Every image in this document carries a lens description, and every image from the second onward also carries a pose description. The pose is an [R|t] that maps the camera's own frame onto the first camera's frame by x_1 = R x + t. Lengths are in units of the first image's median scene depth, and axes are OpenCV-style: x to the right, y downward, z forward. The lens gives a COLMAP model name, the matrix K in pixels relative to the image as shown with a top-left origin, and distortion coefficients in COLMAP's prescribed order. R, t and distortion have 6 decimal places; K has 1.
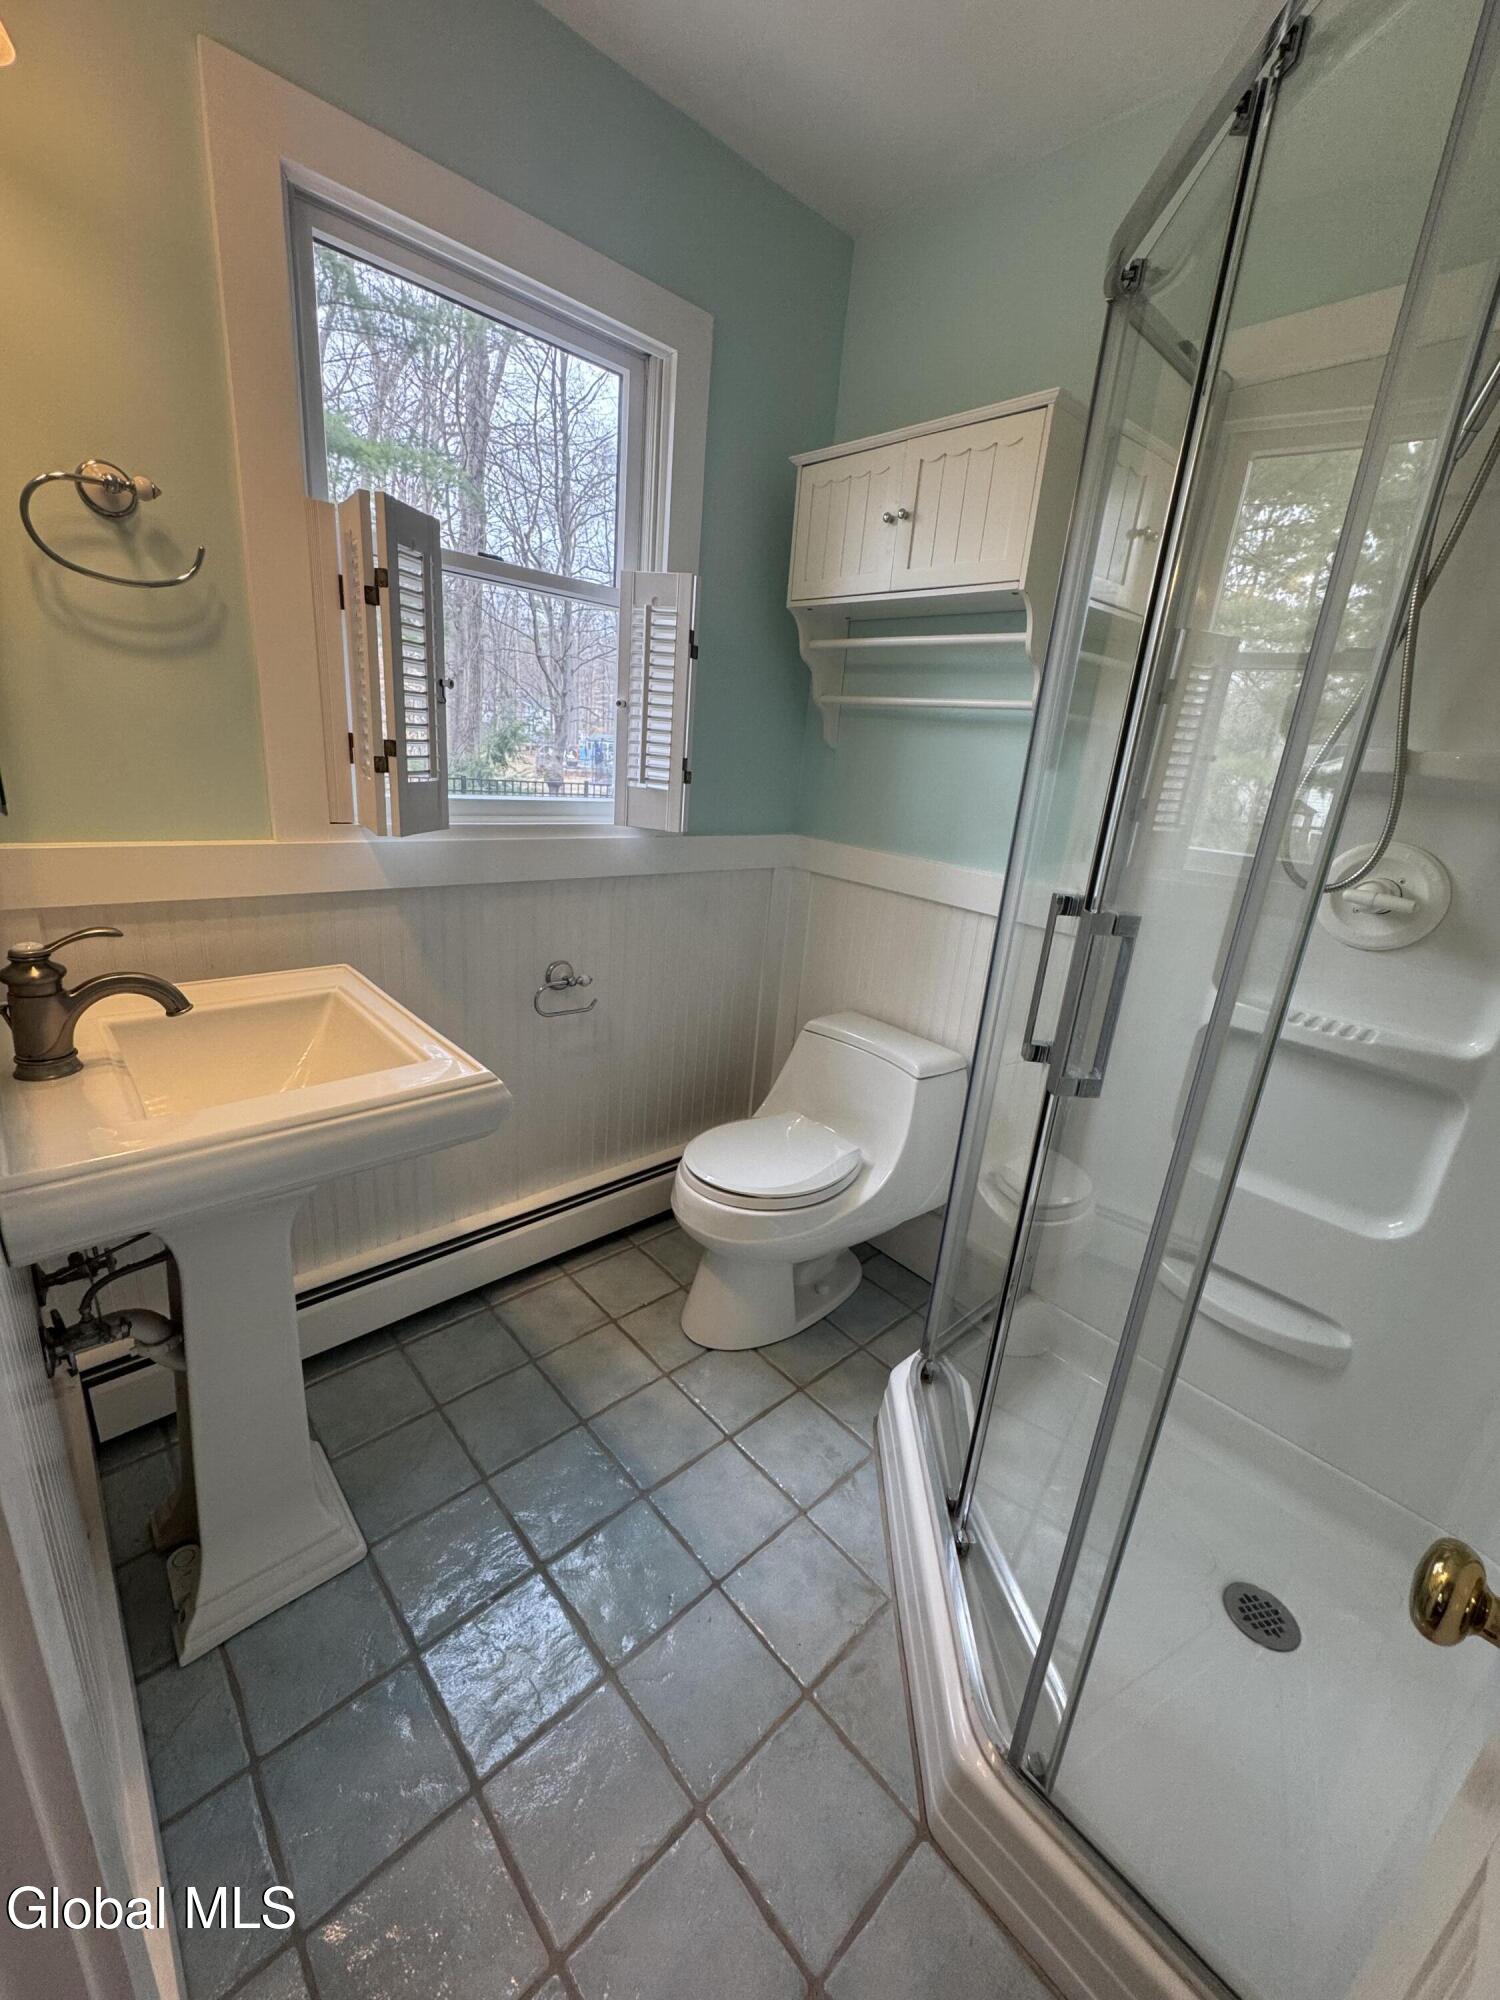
lens RADIAL K [[796.0, 0, 754.6], [0, 796.0, 1000.1], [0, 0, 1]] dist [-0.002833, 0.000130]
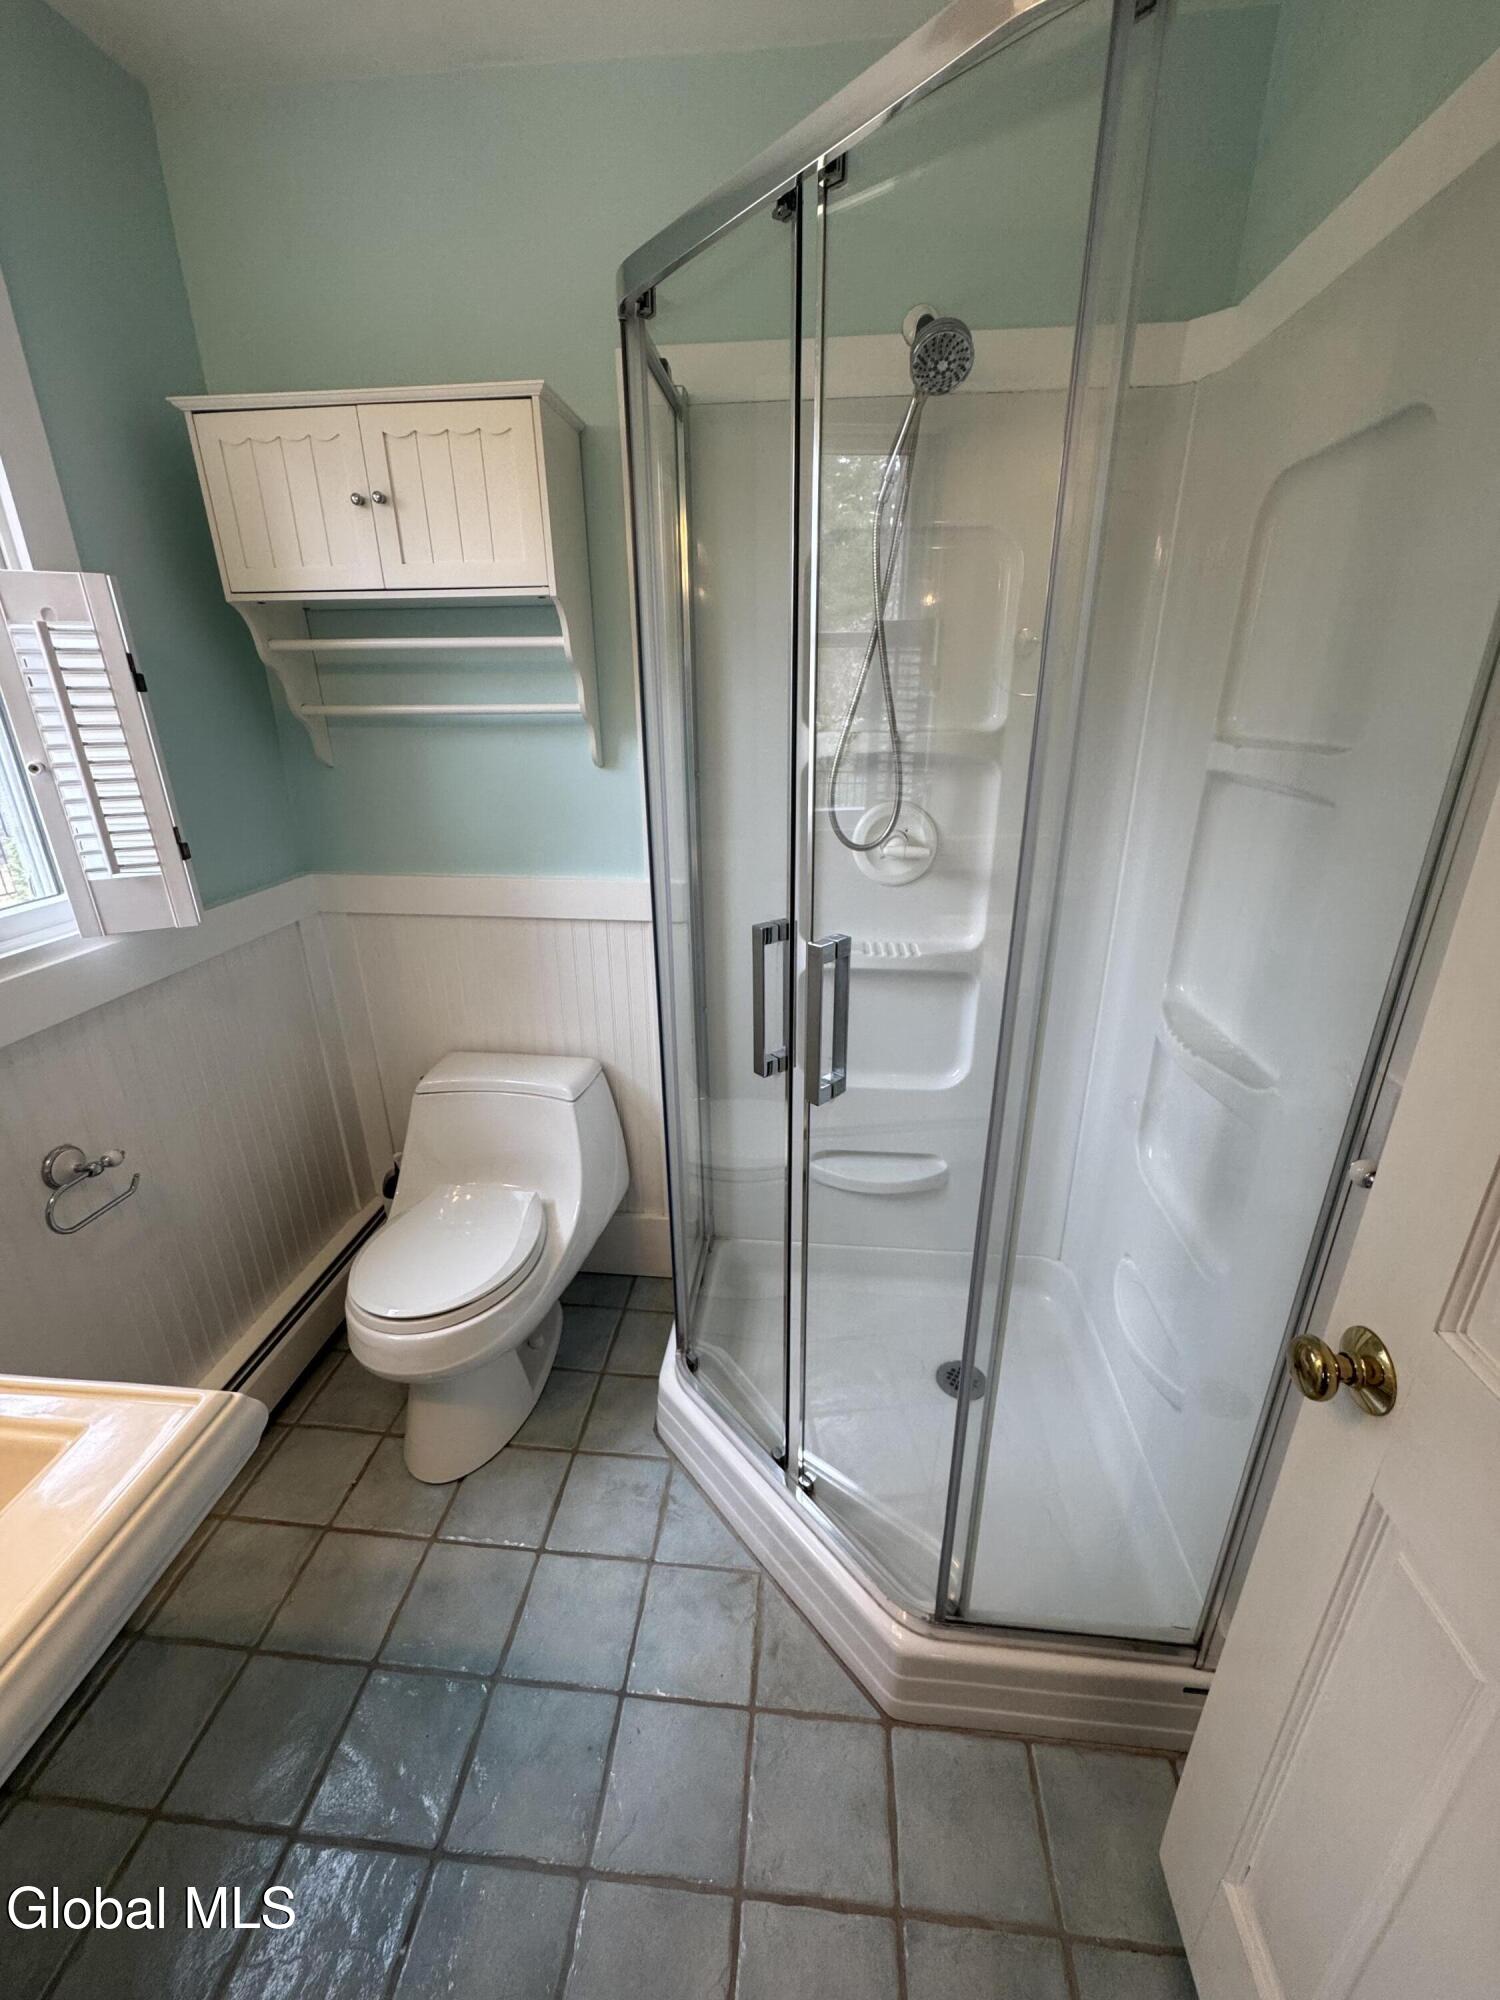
lens RADIAL K [[796.0, 0, 754.6], [0, 796.0, 1000.1], [0, 0, 1]] dist [-0.002833, 0.000130]
pose [[0.743688, -0.320455, 0.586716, -0.170606], [0.268031, 0.946926, 0.177456, -0.140038], [-0.612444, 0.025286, 0.790110, 0.096756]]
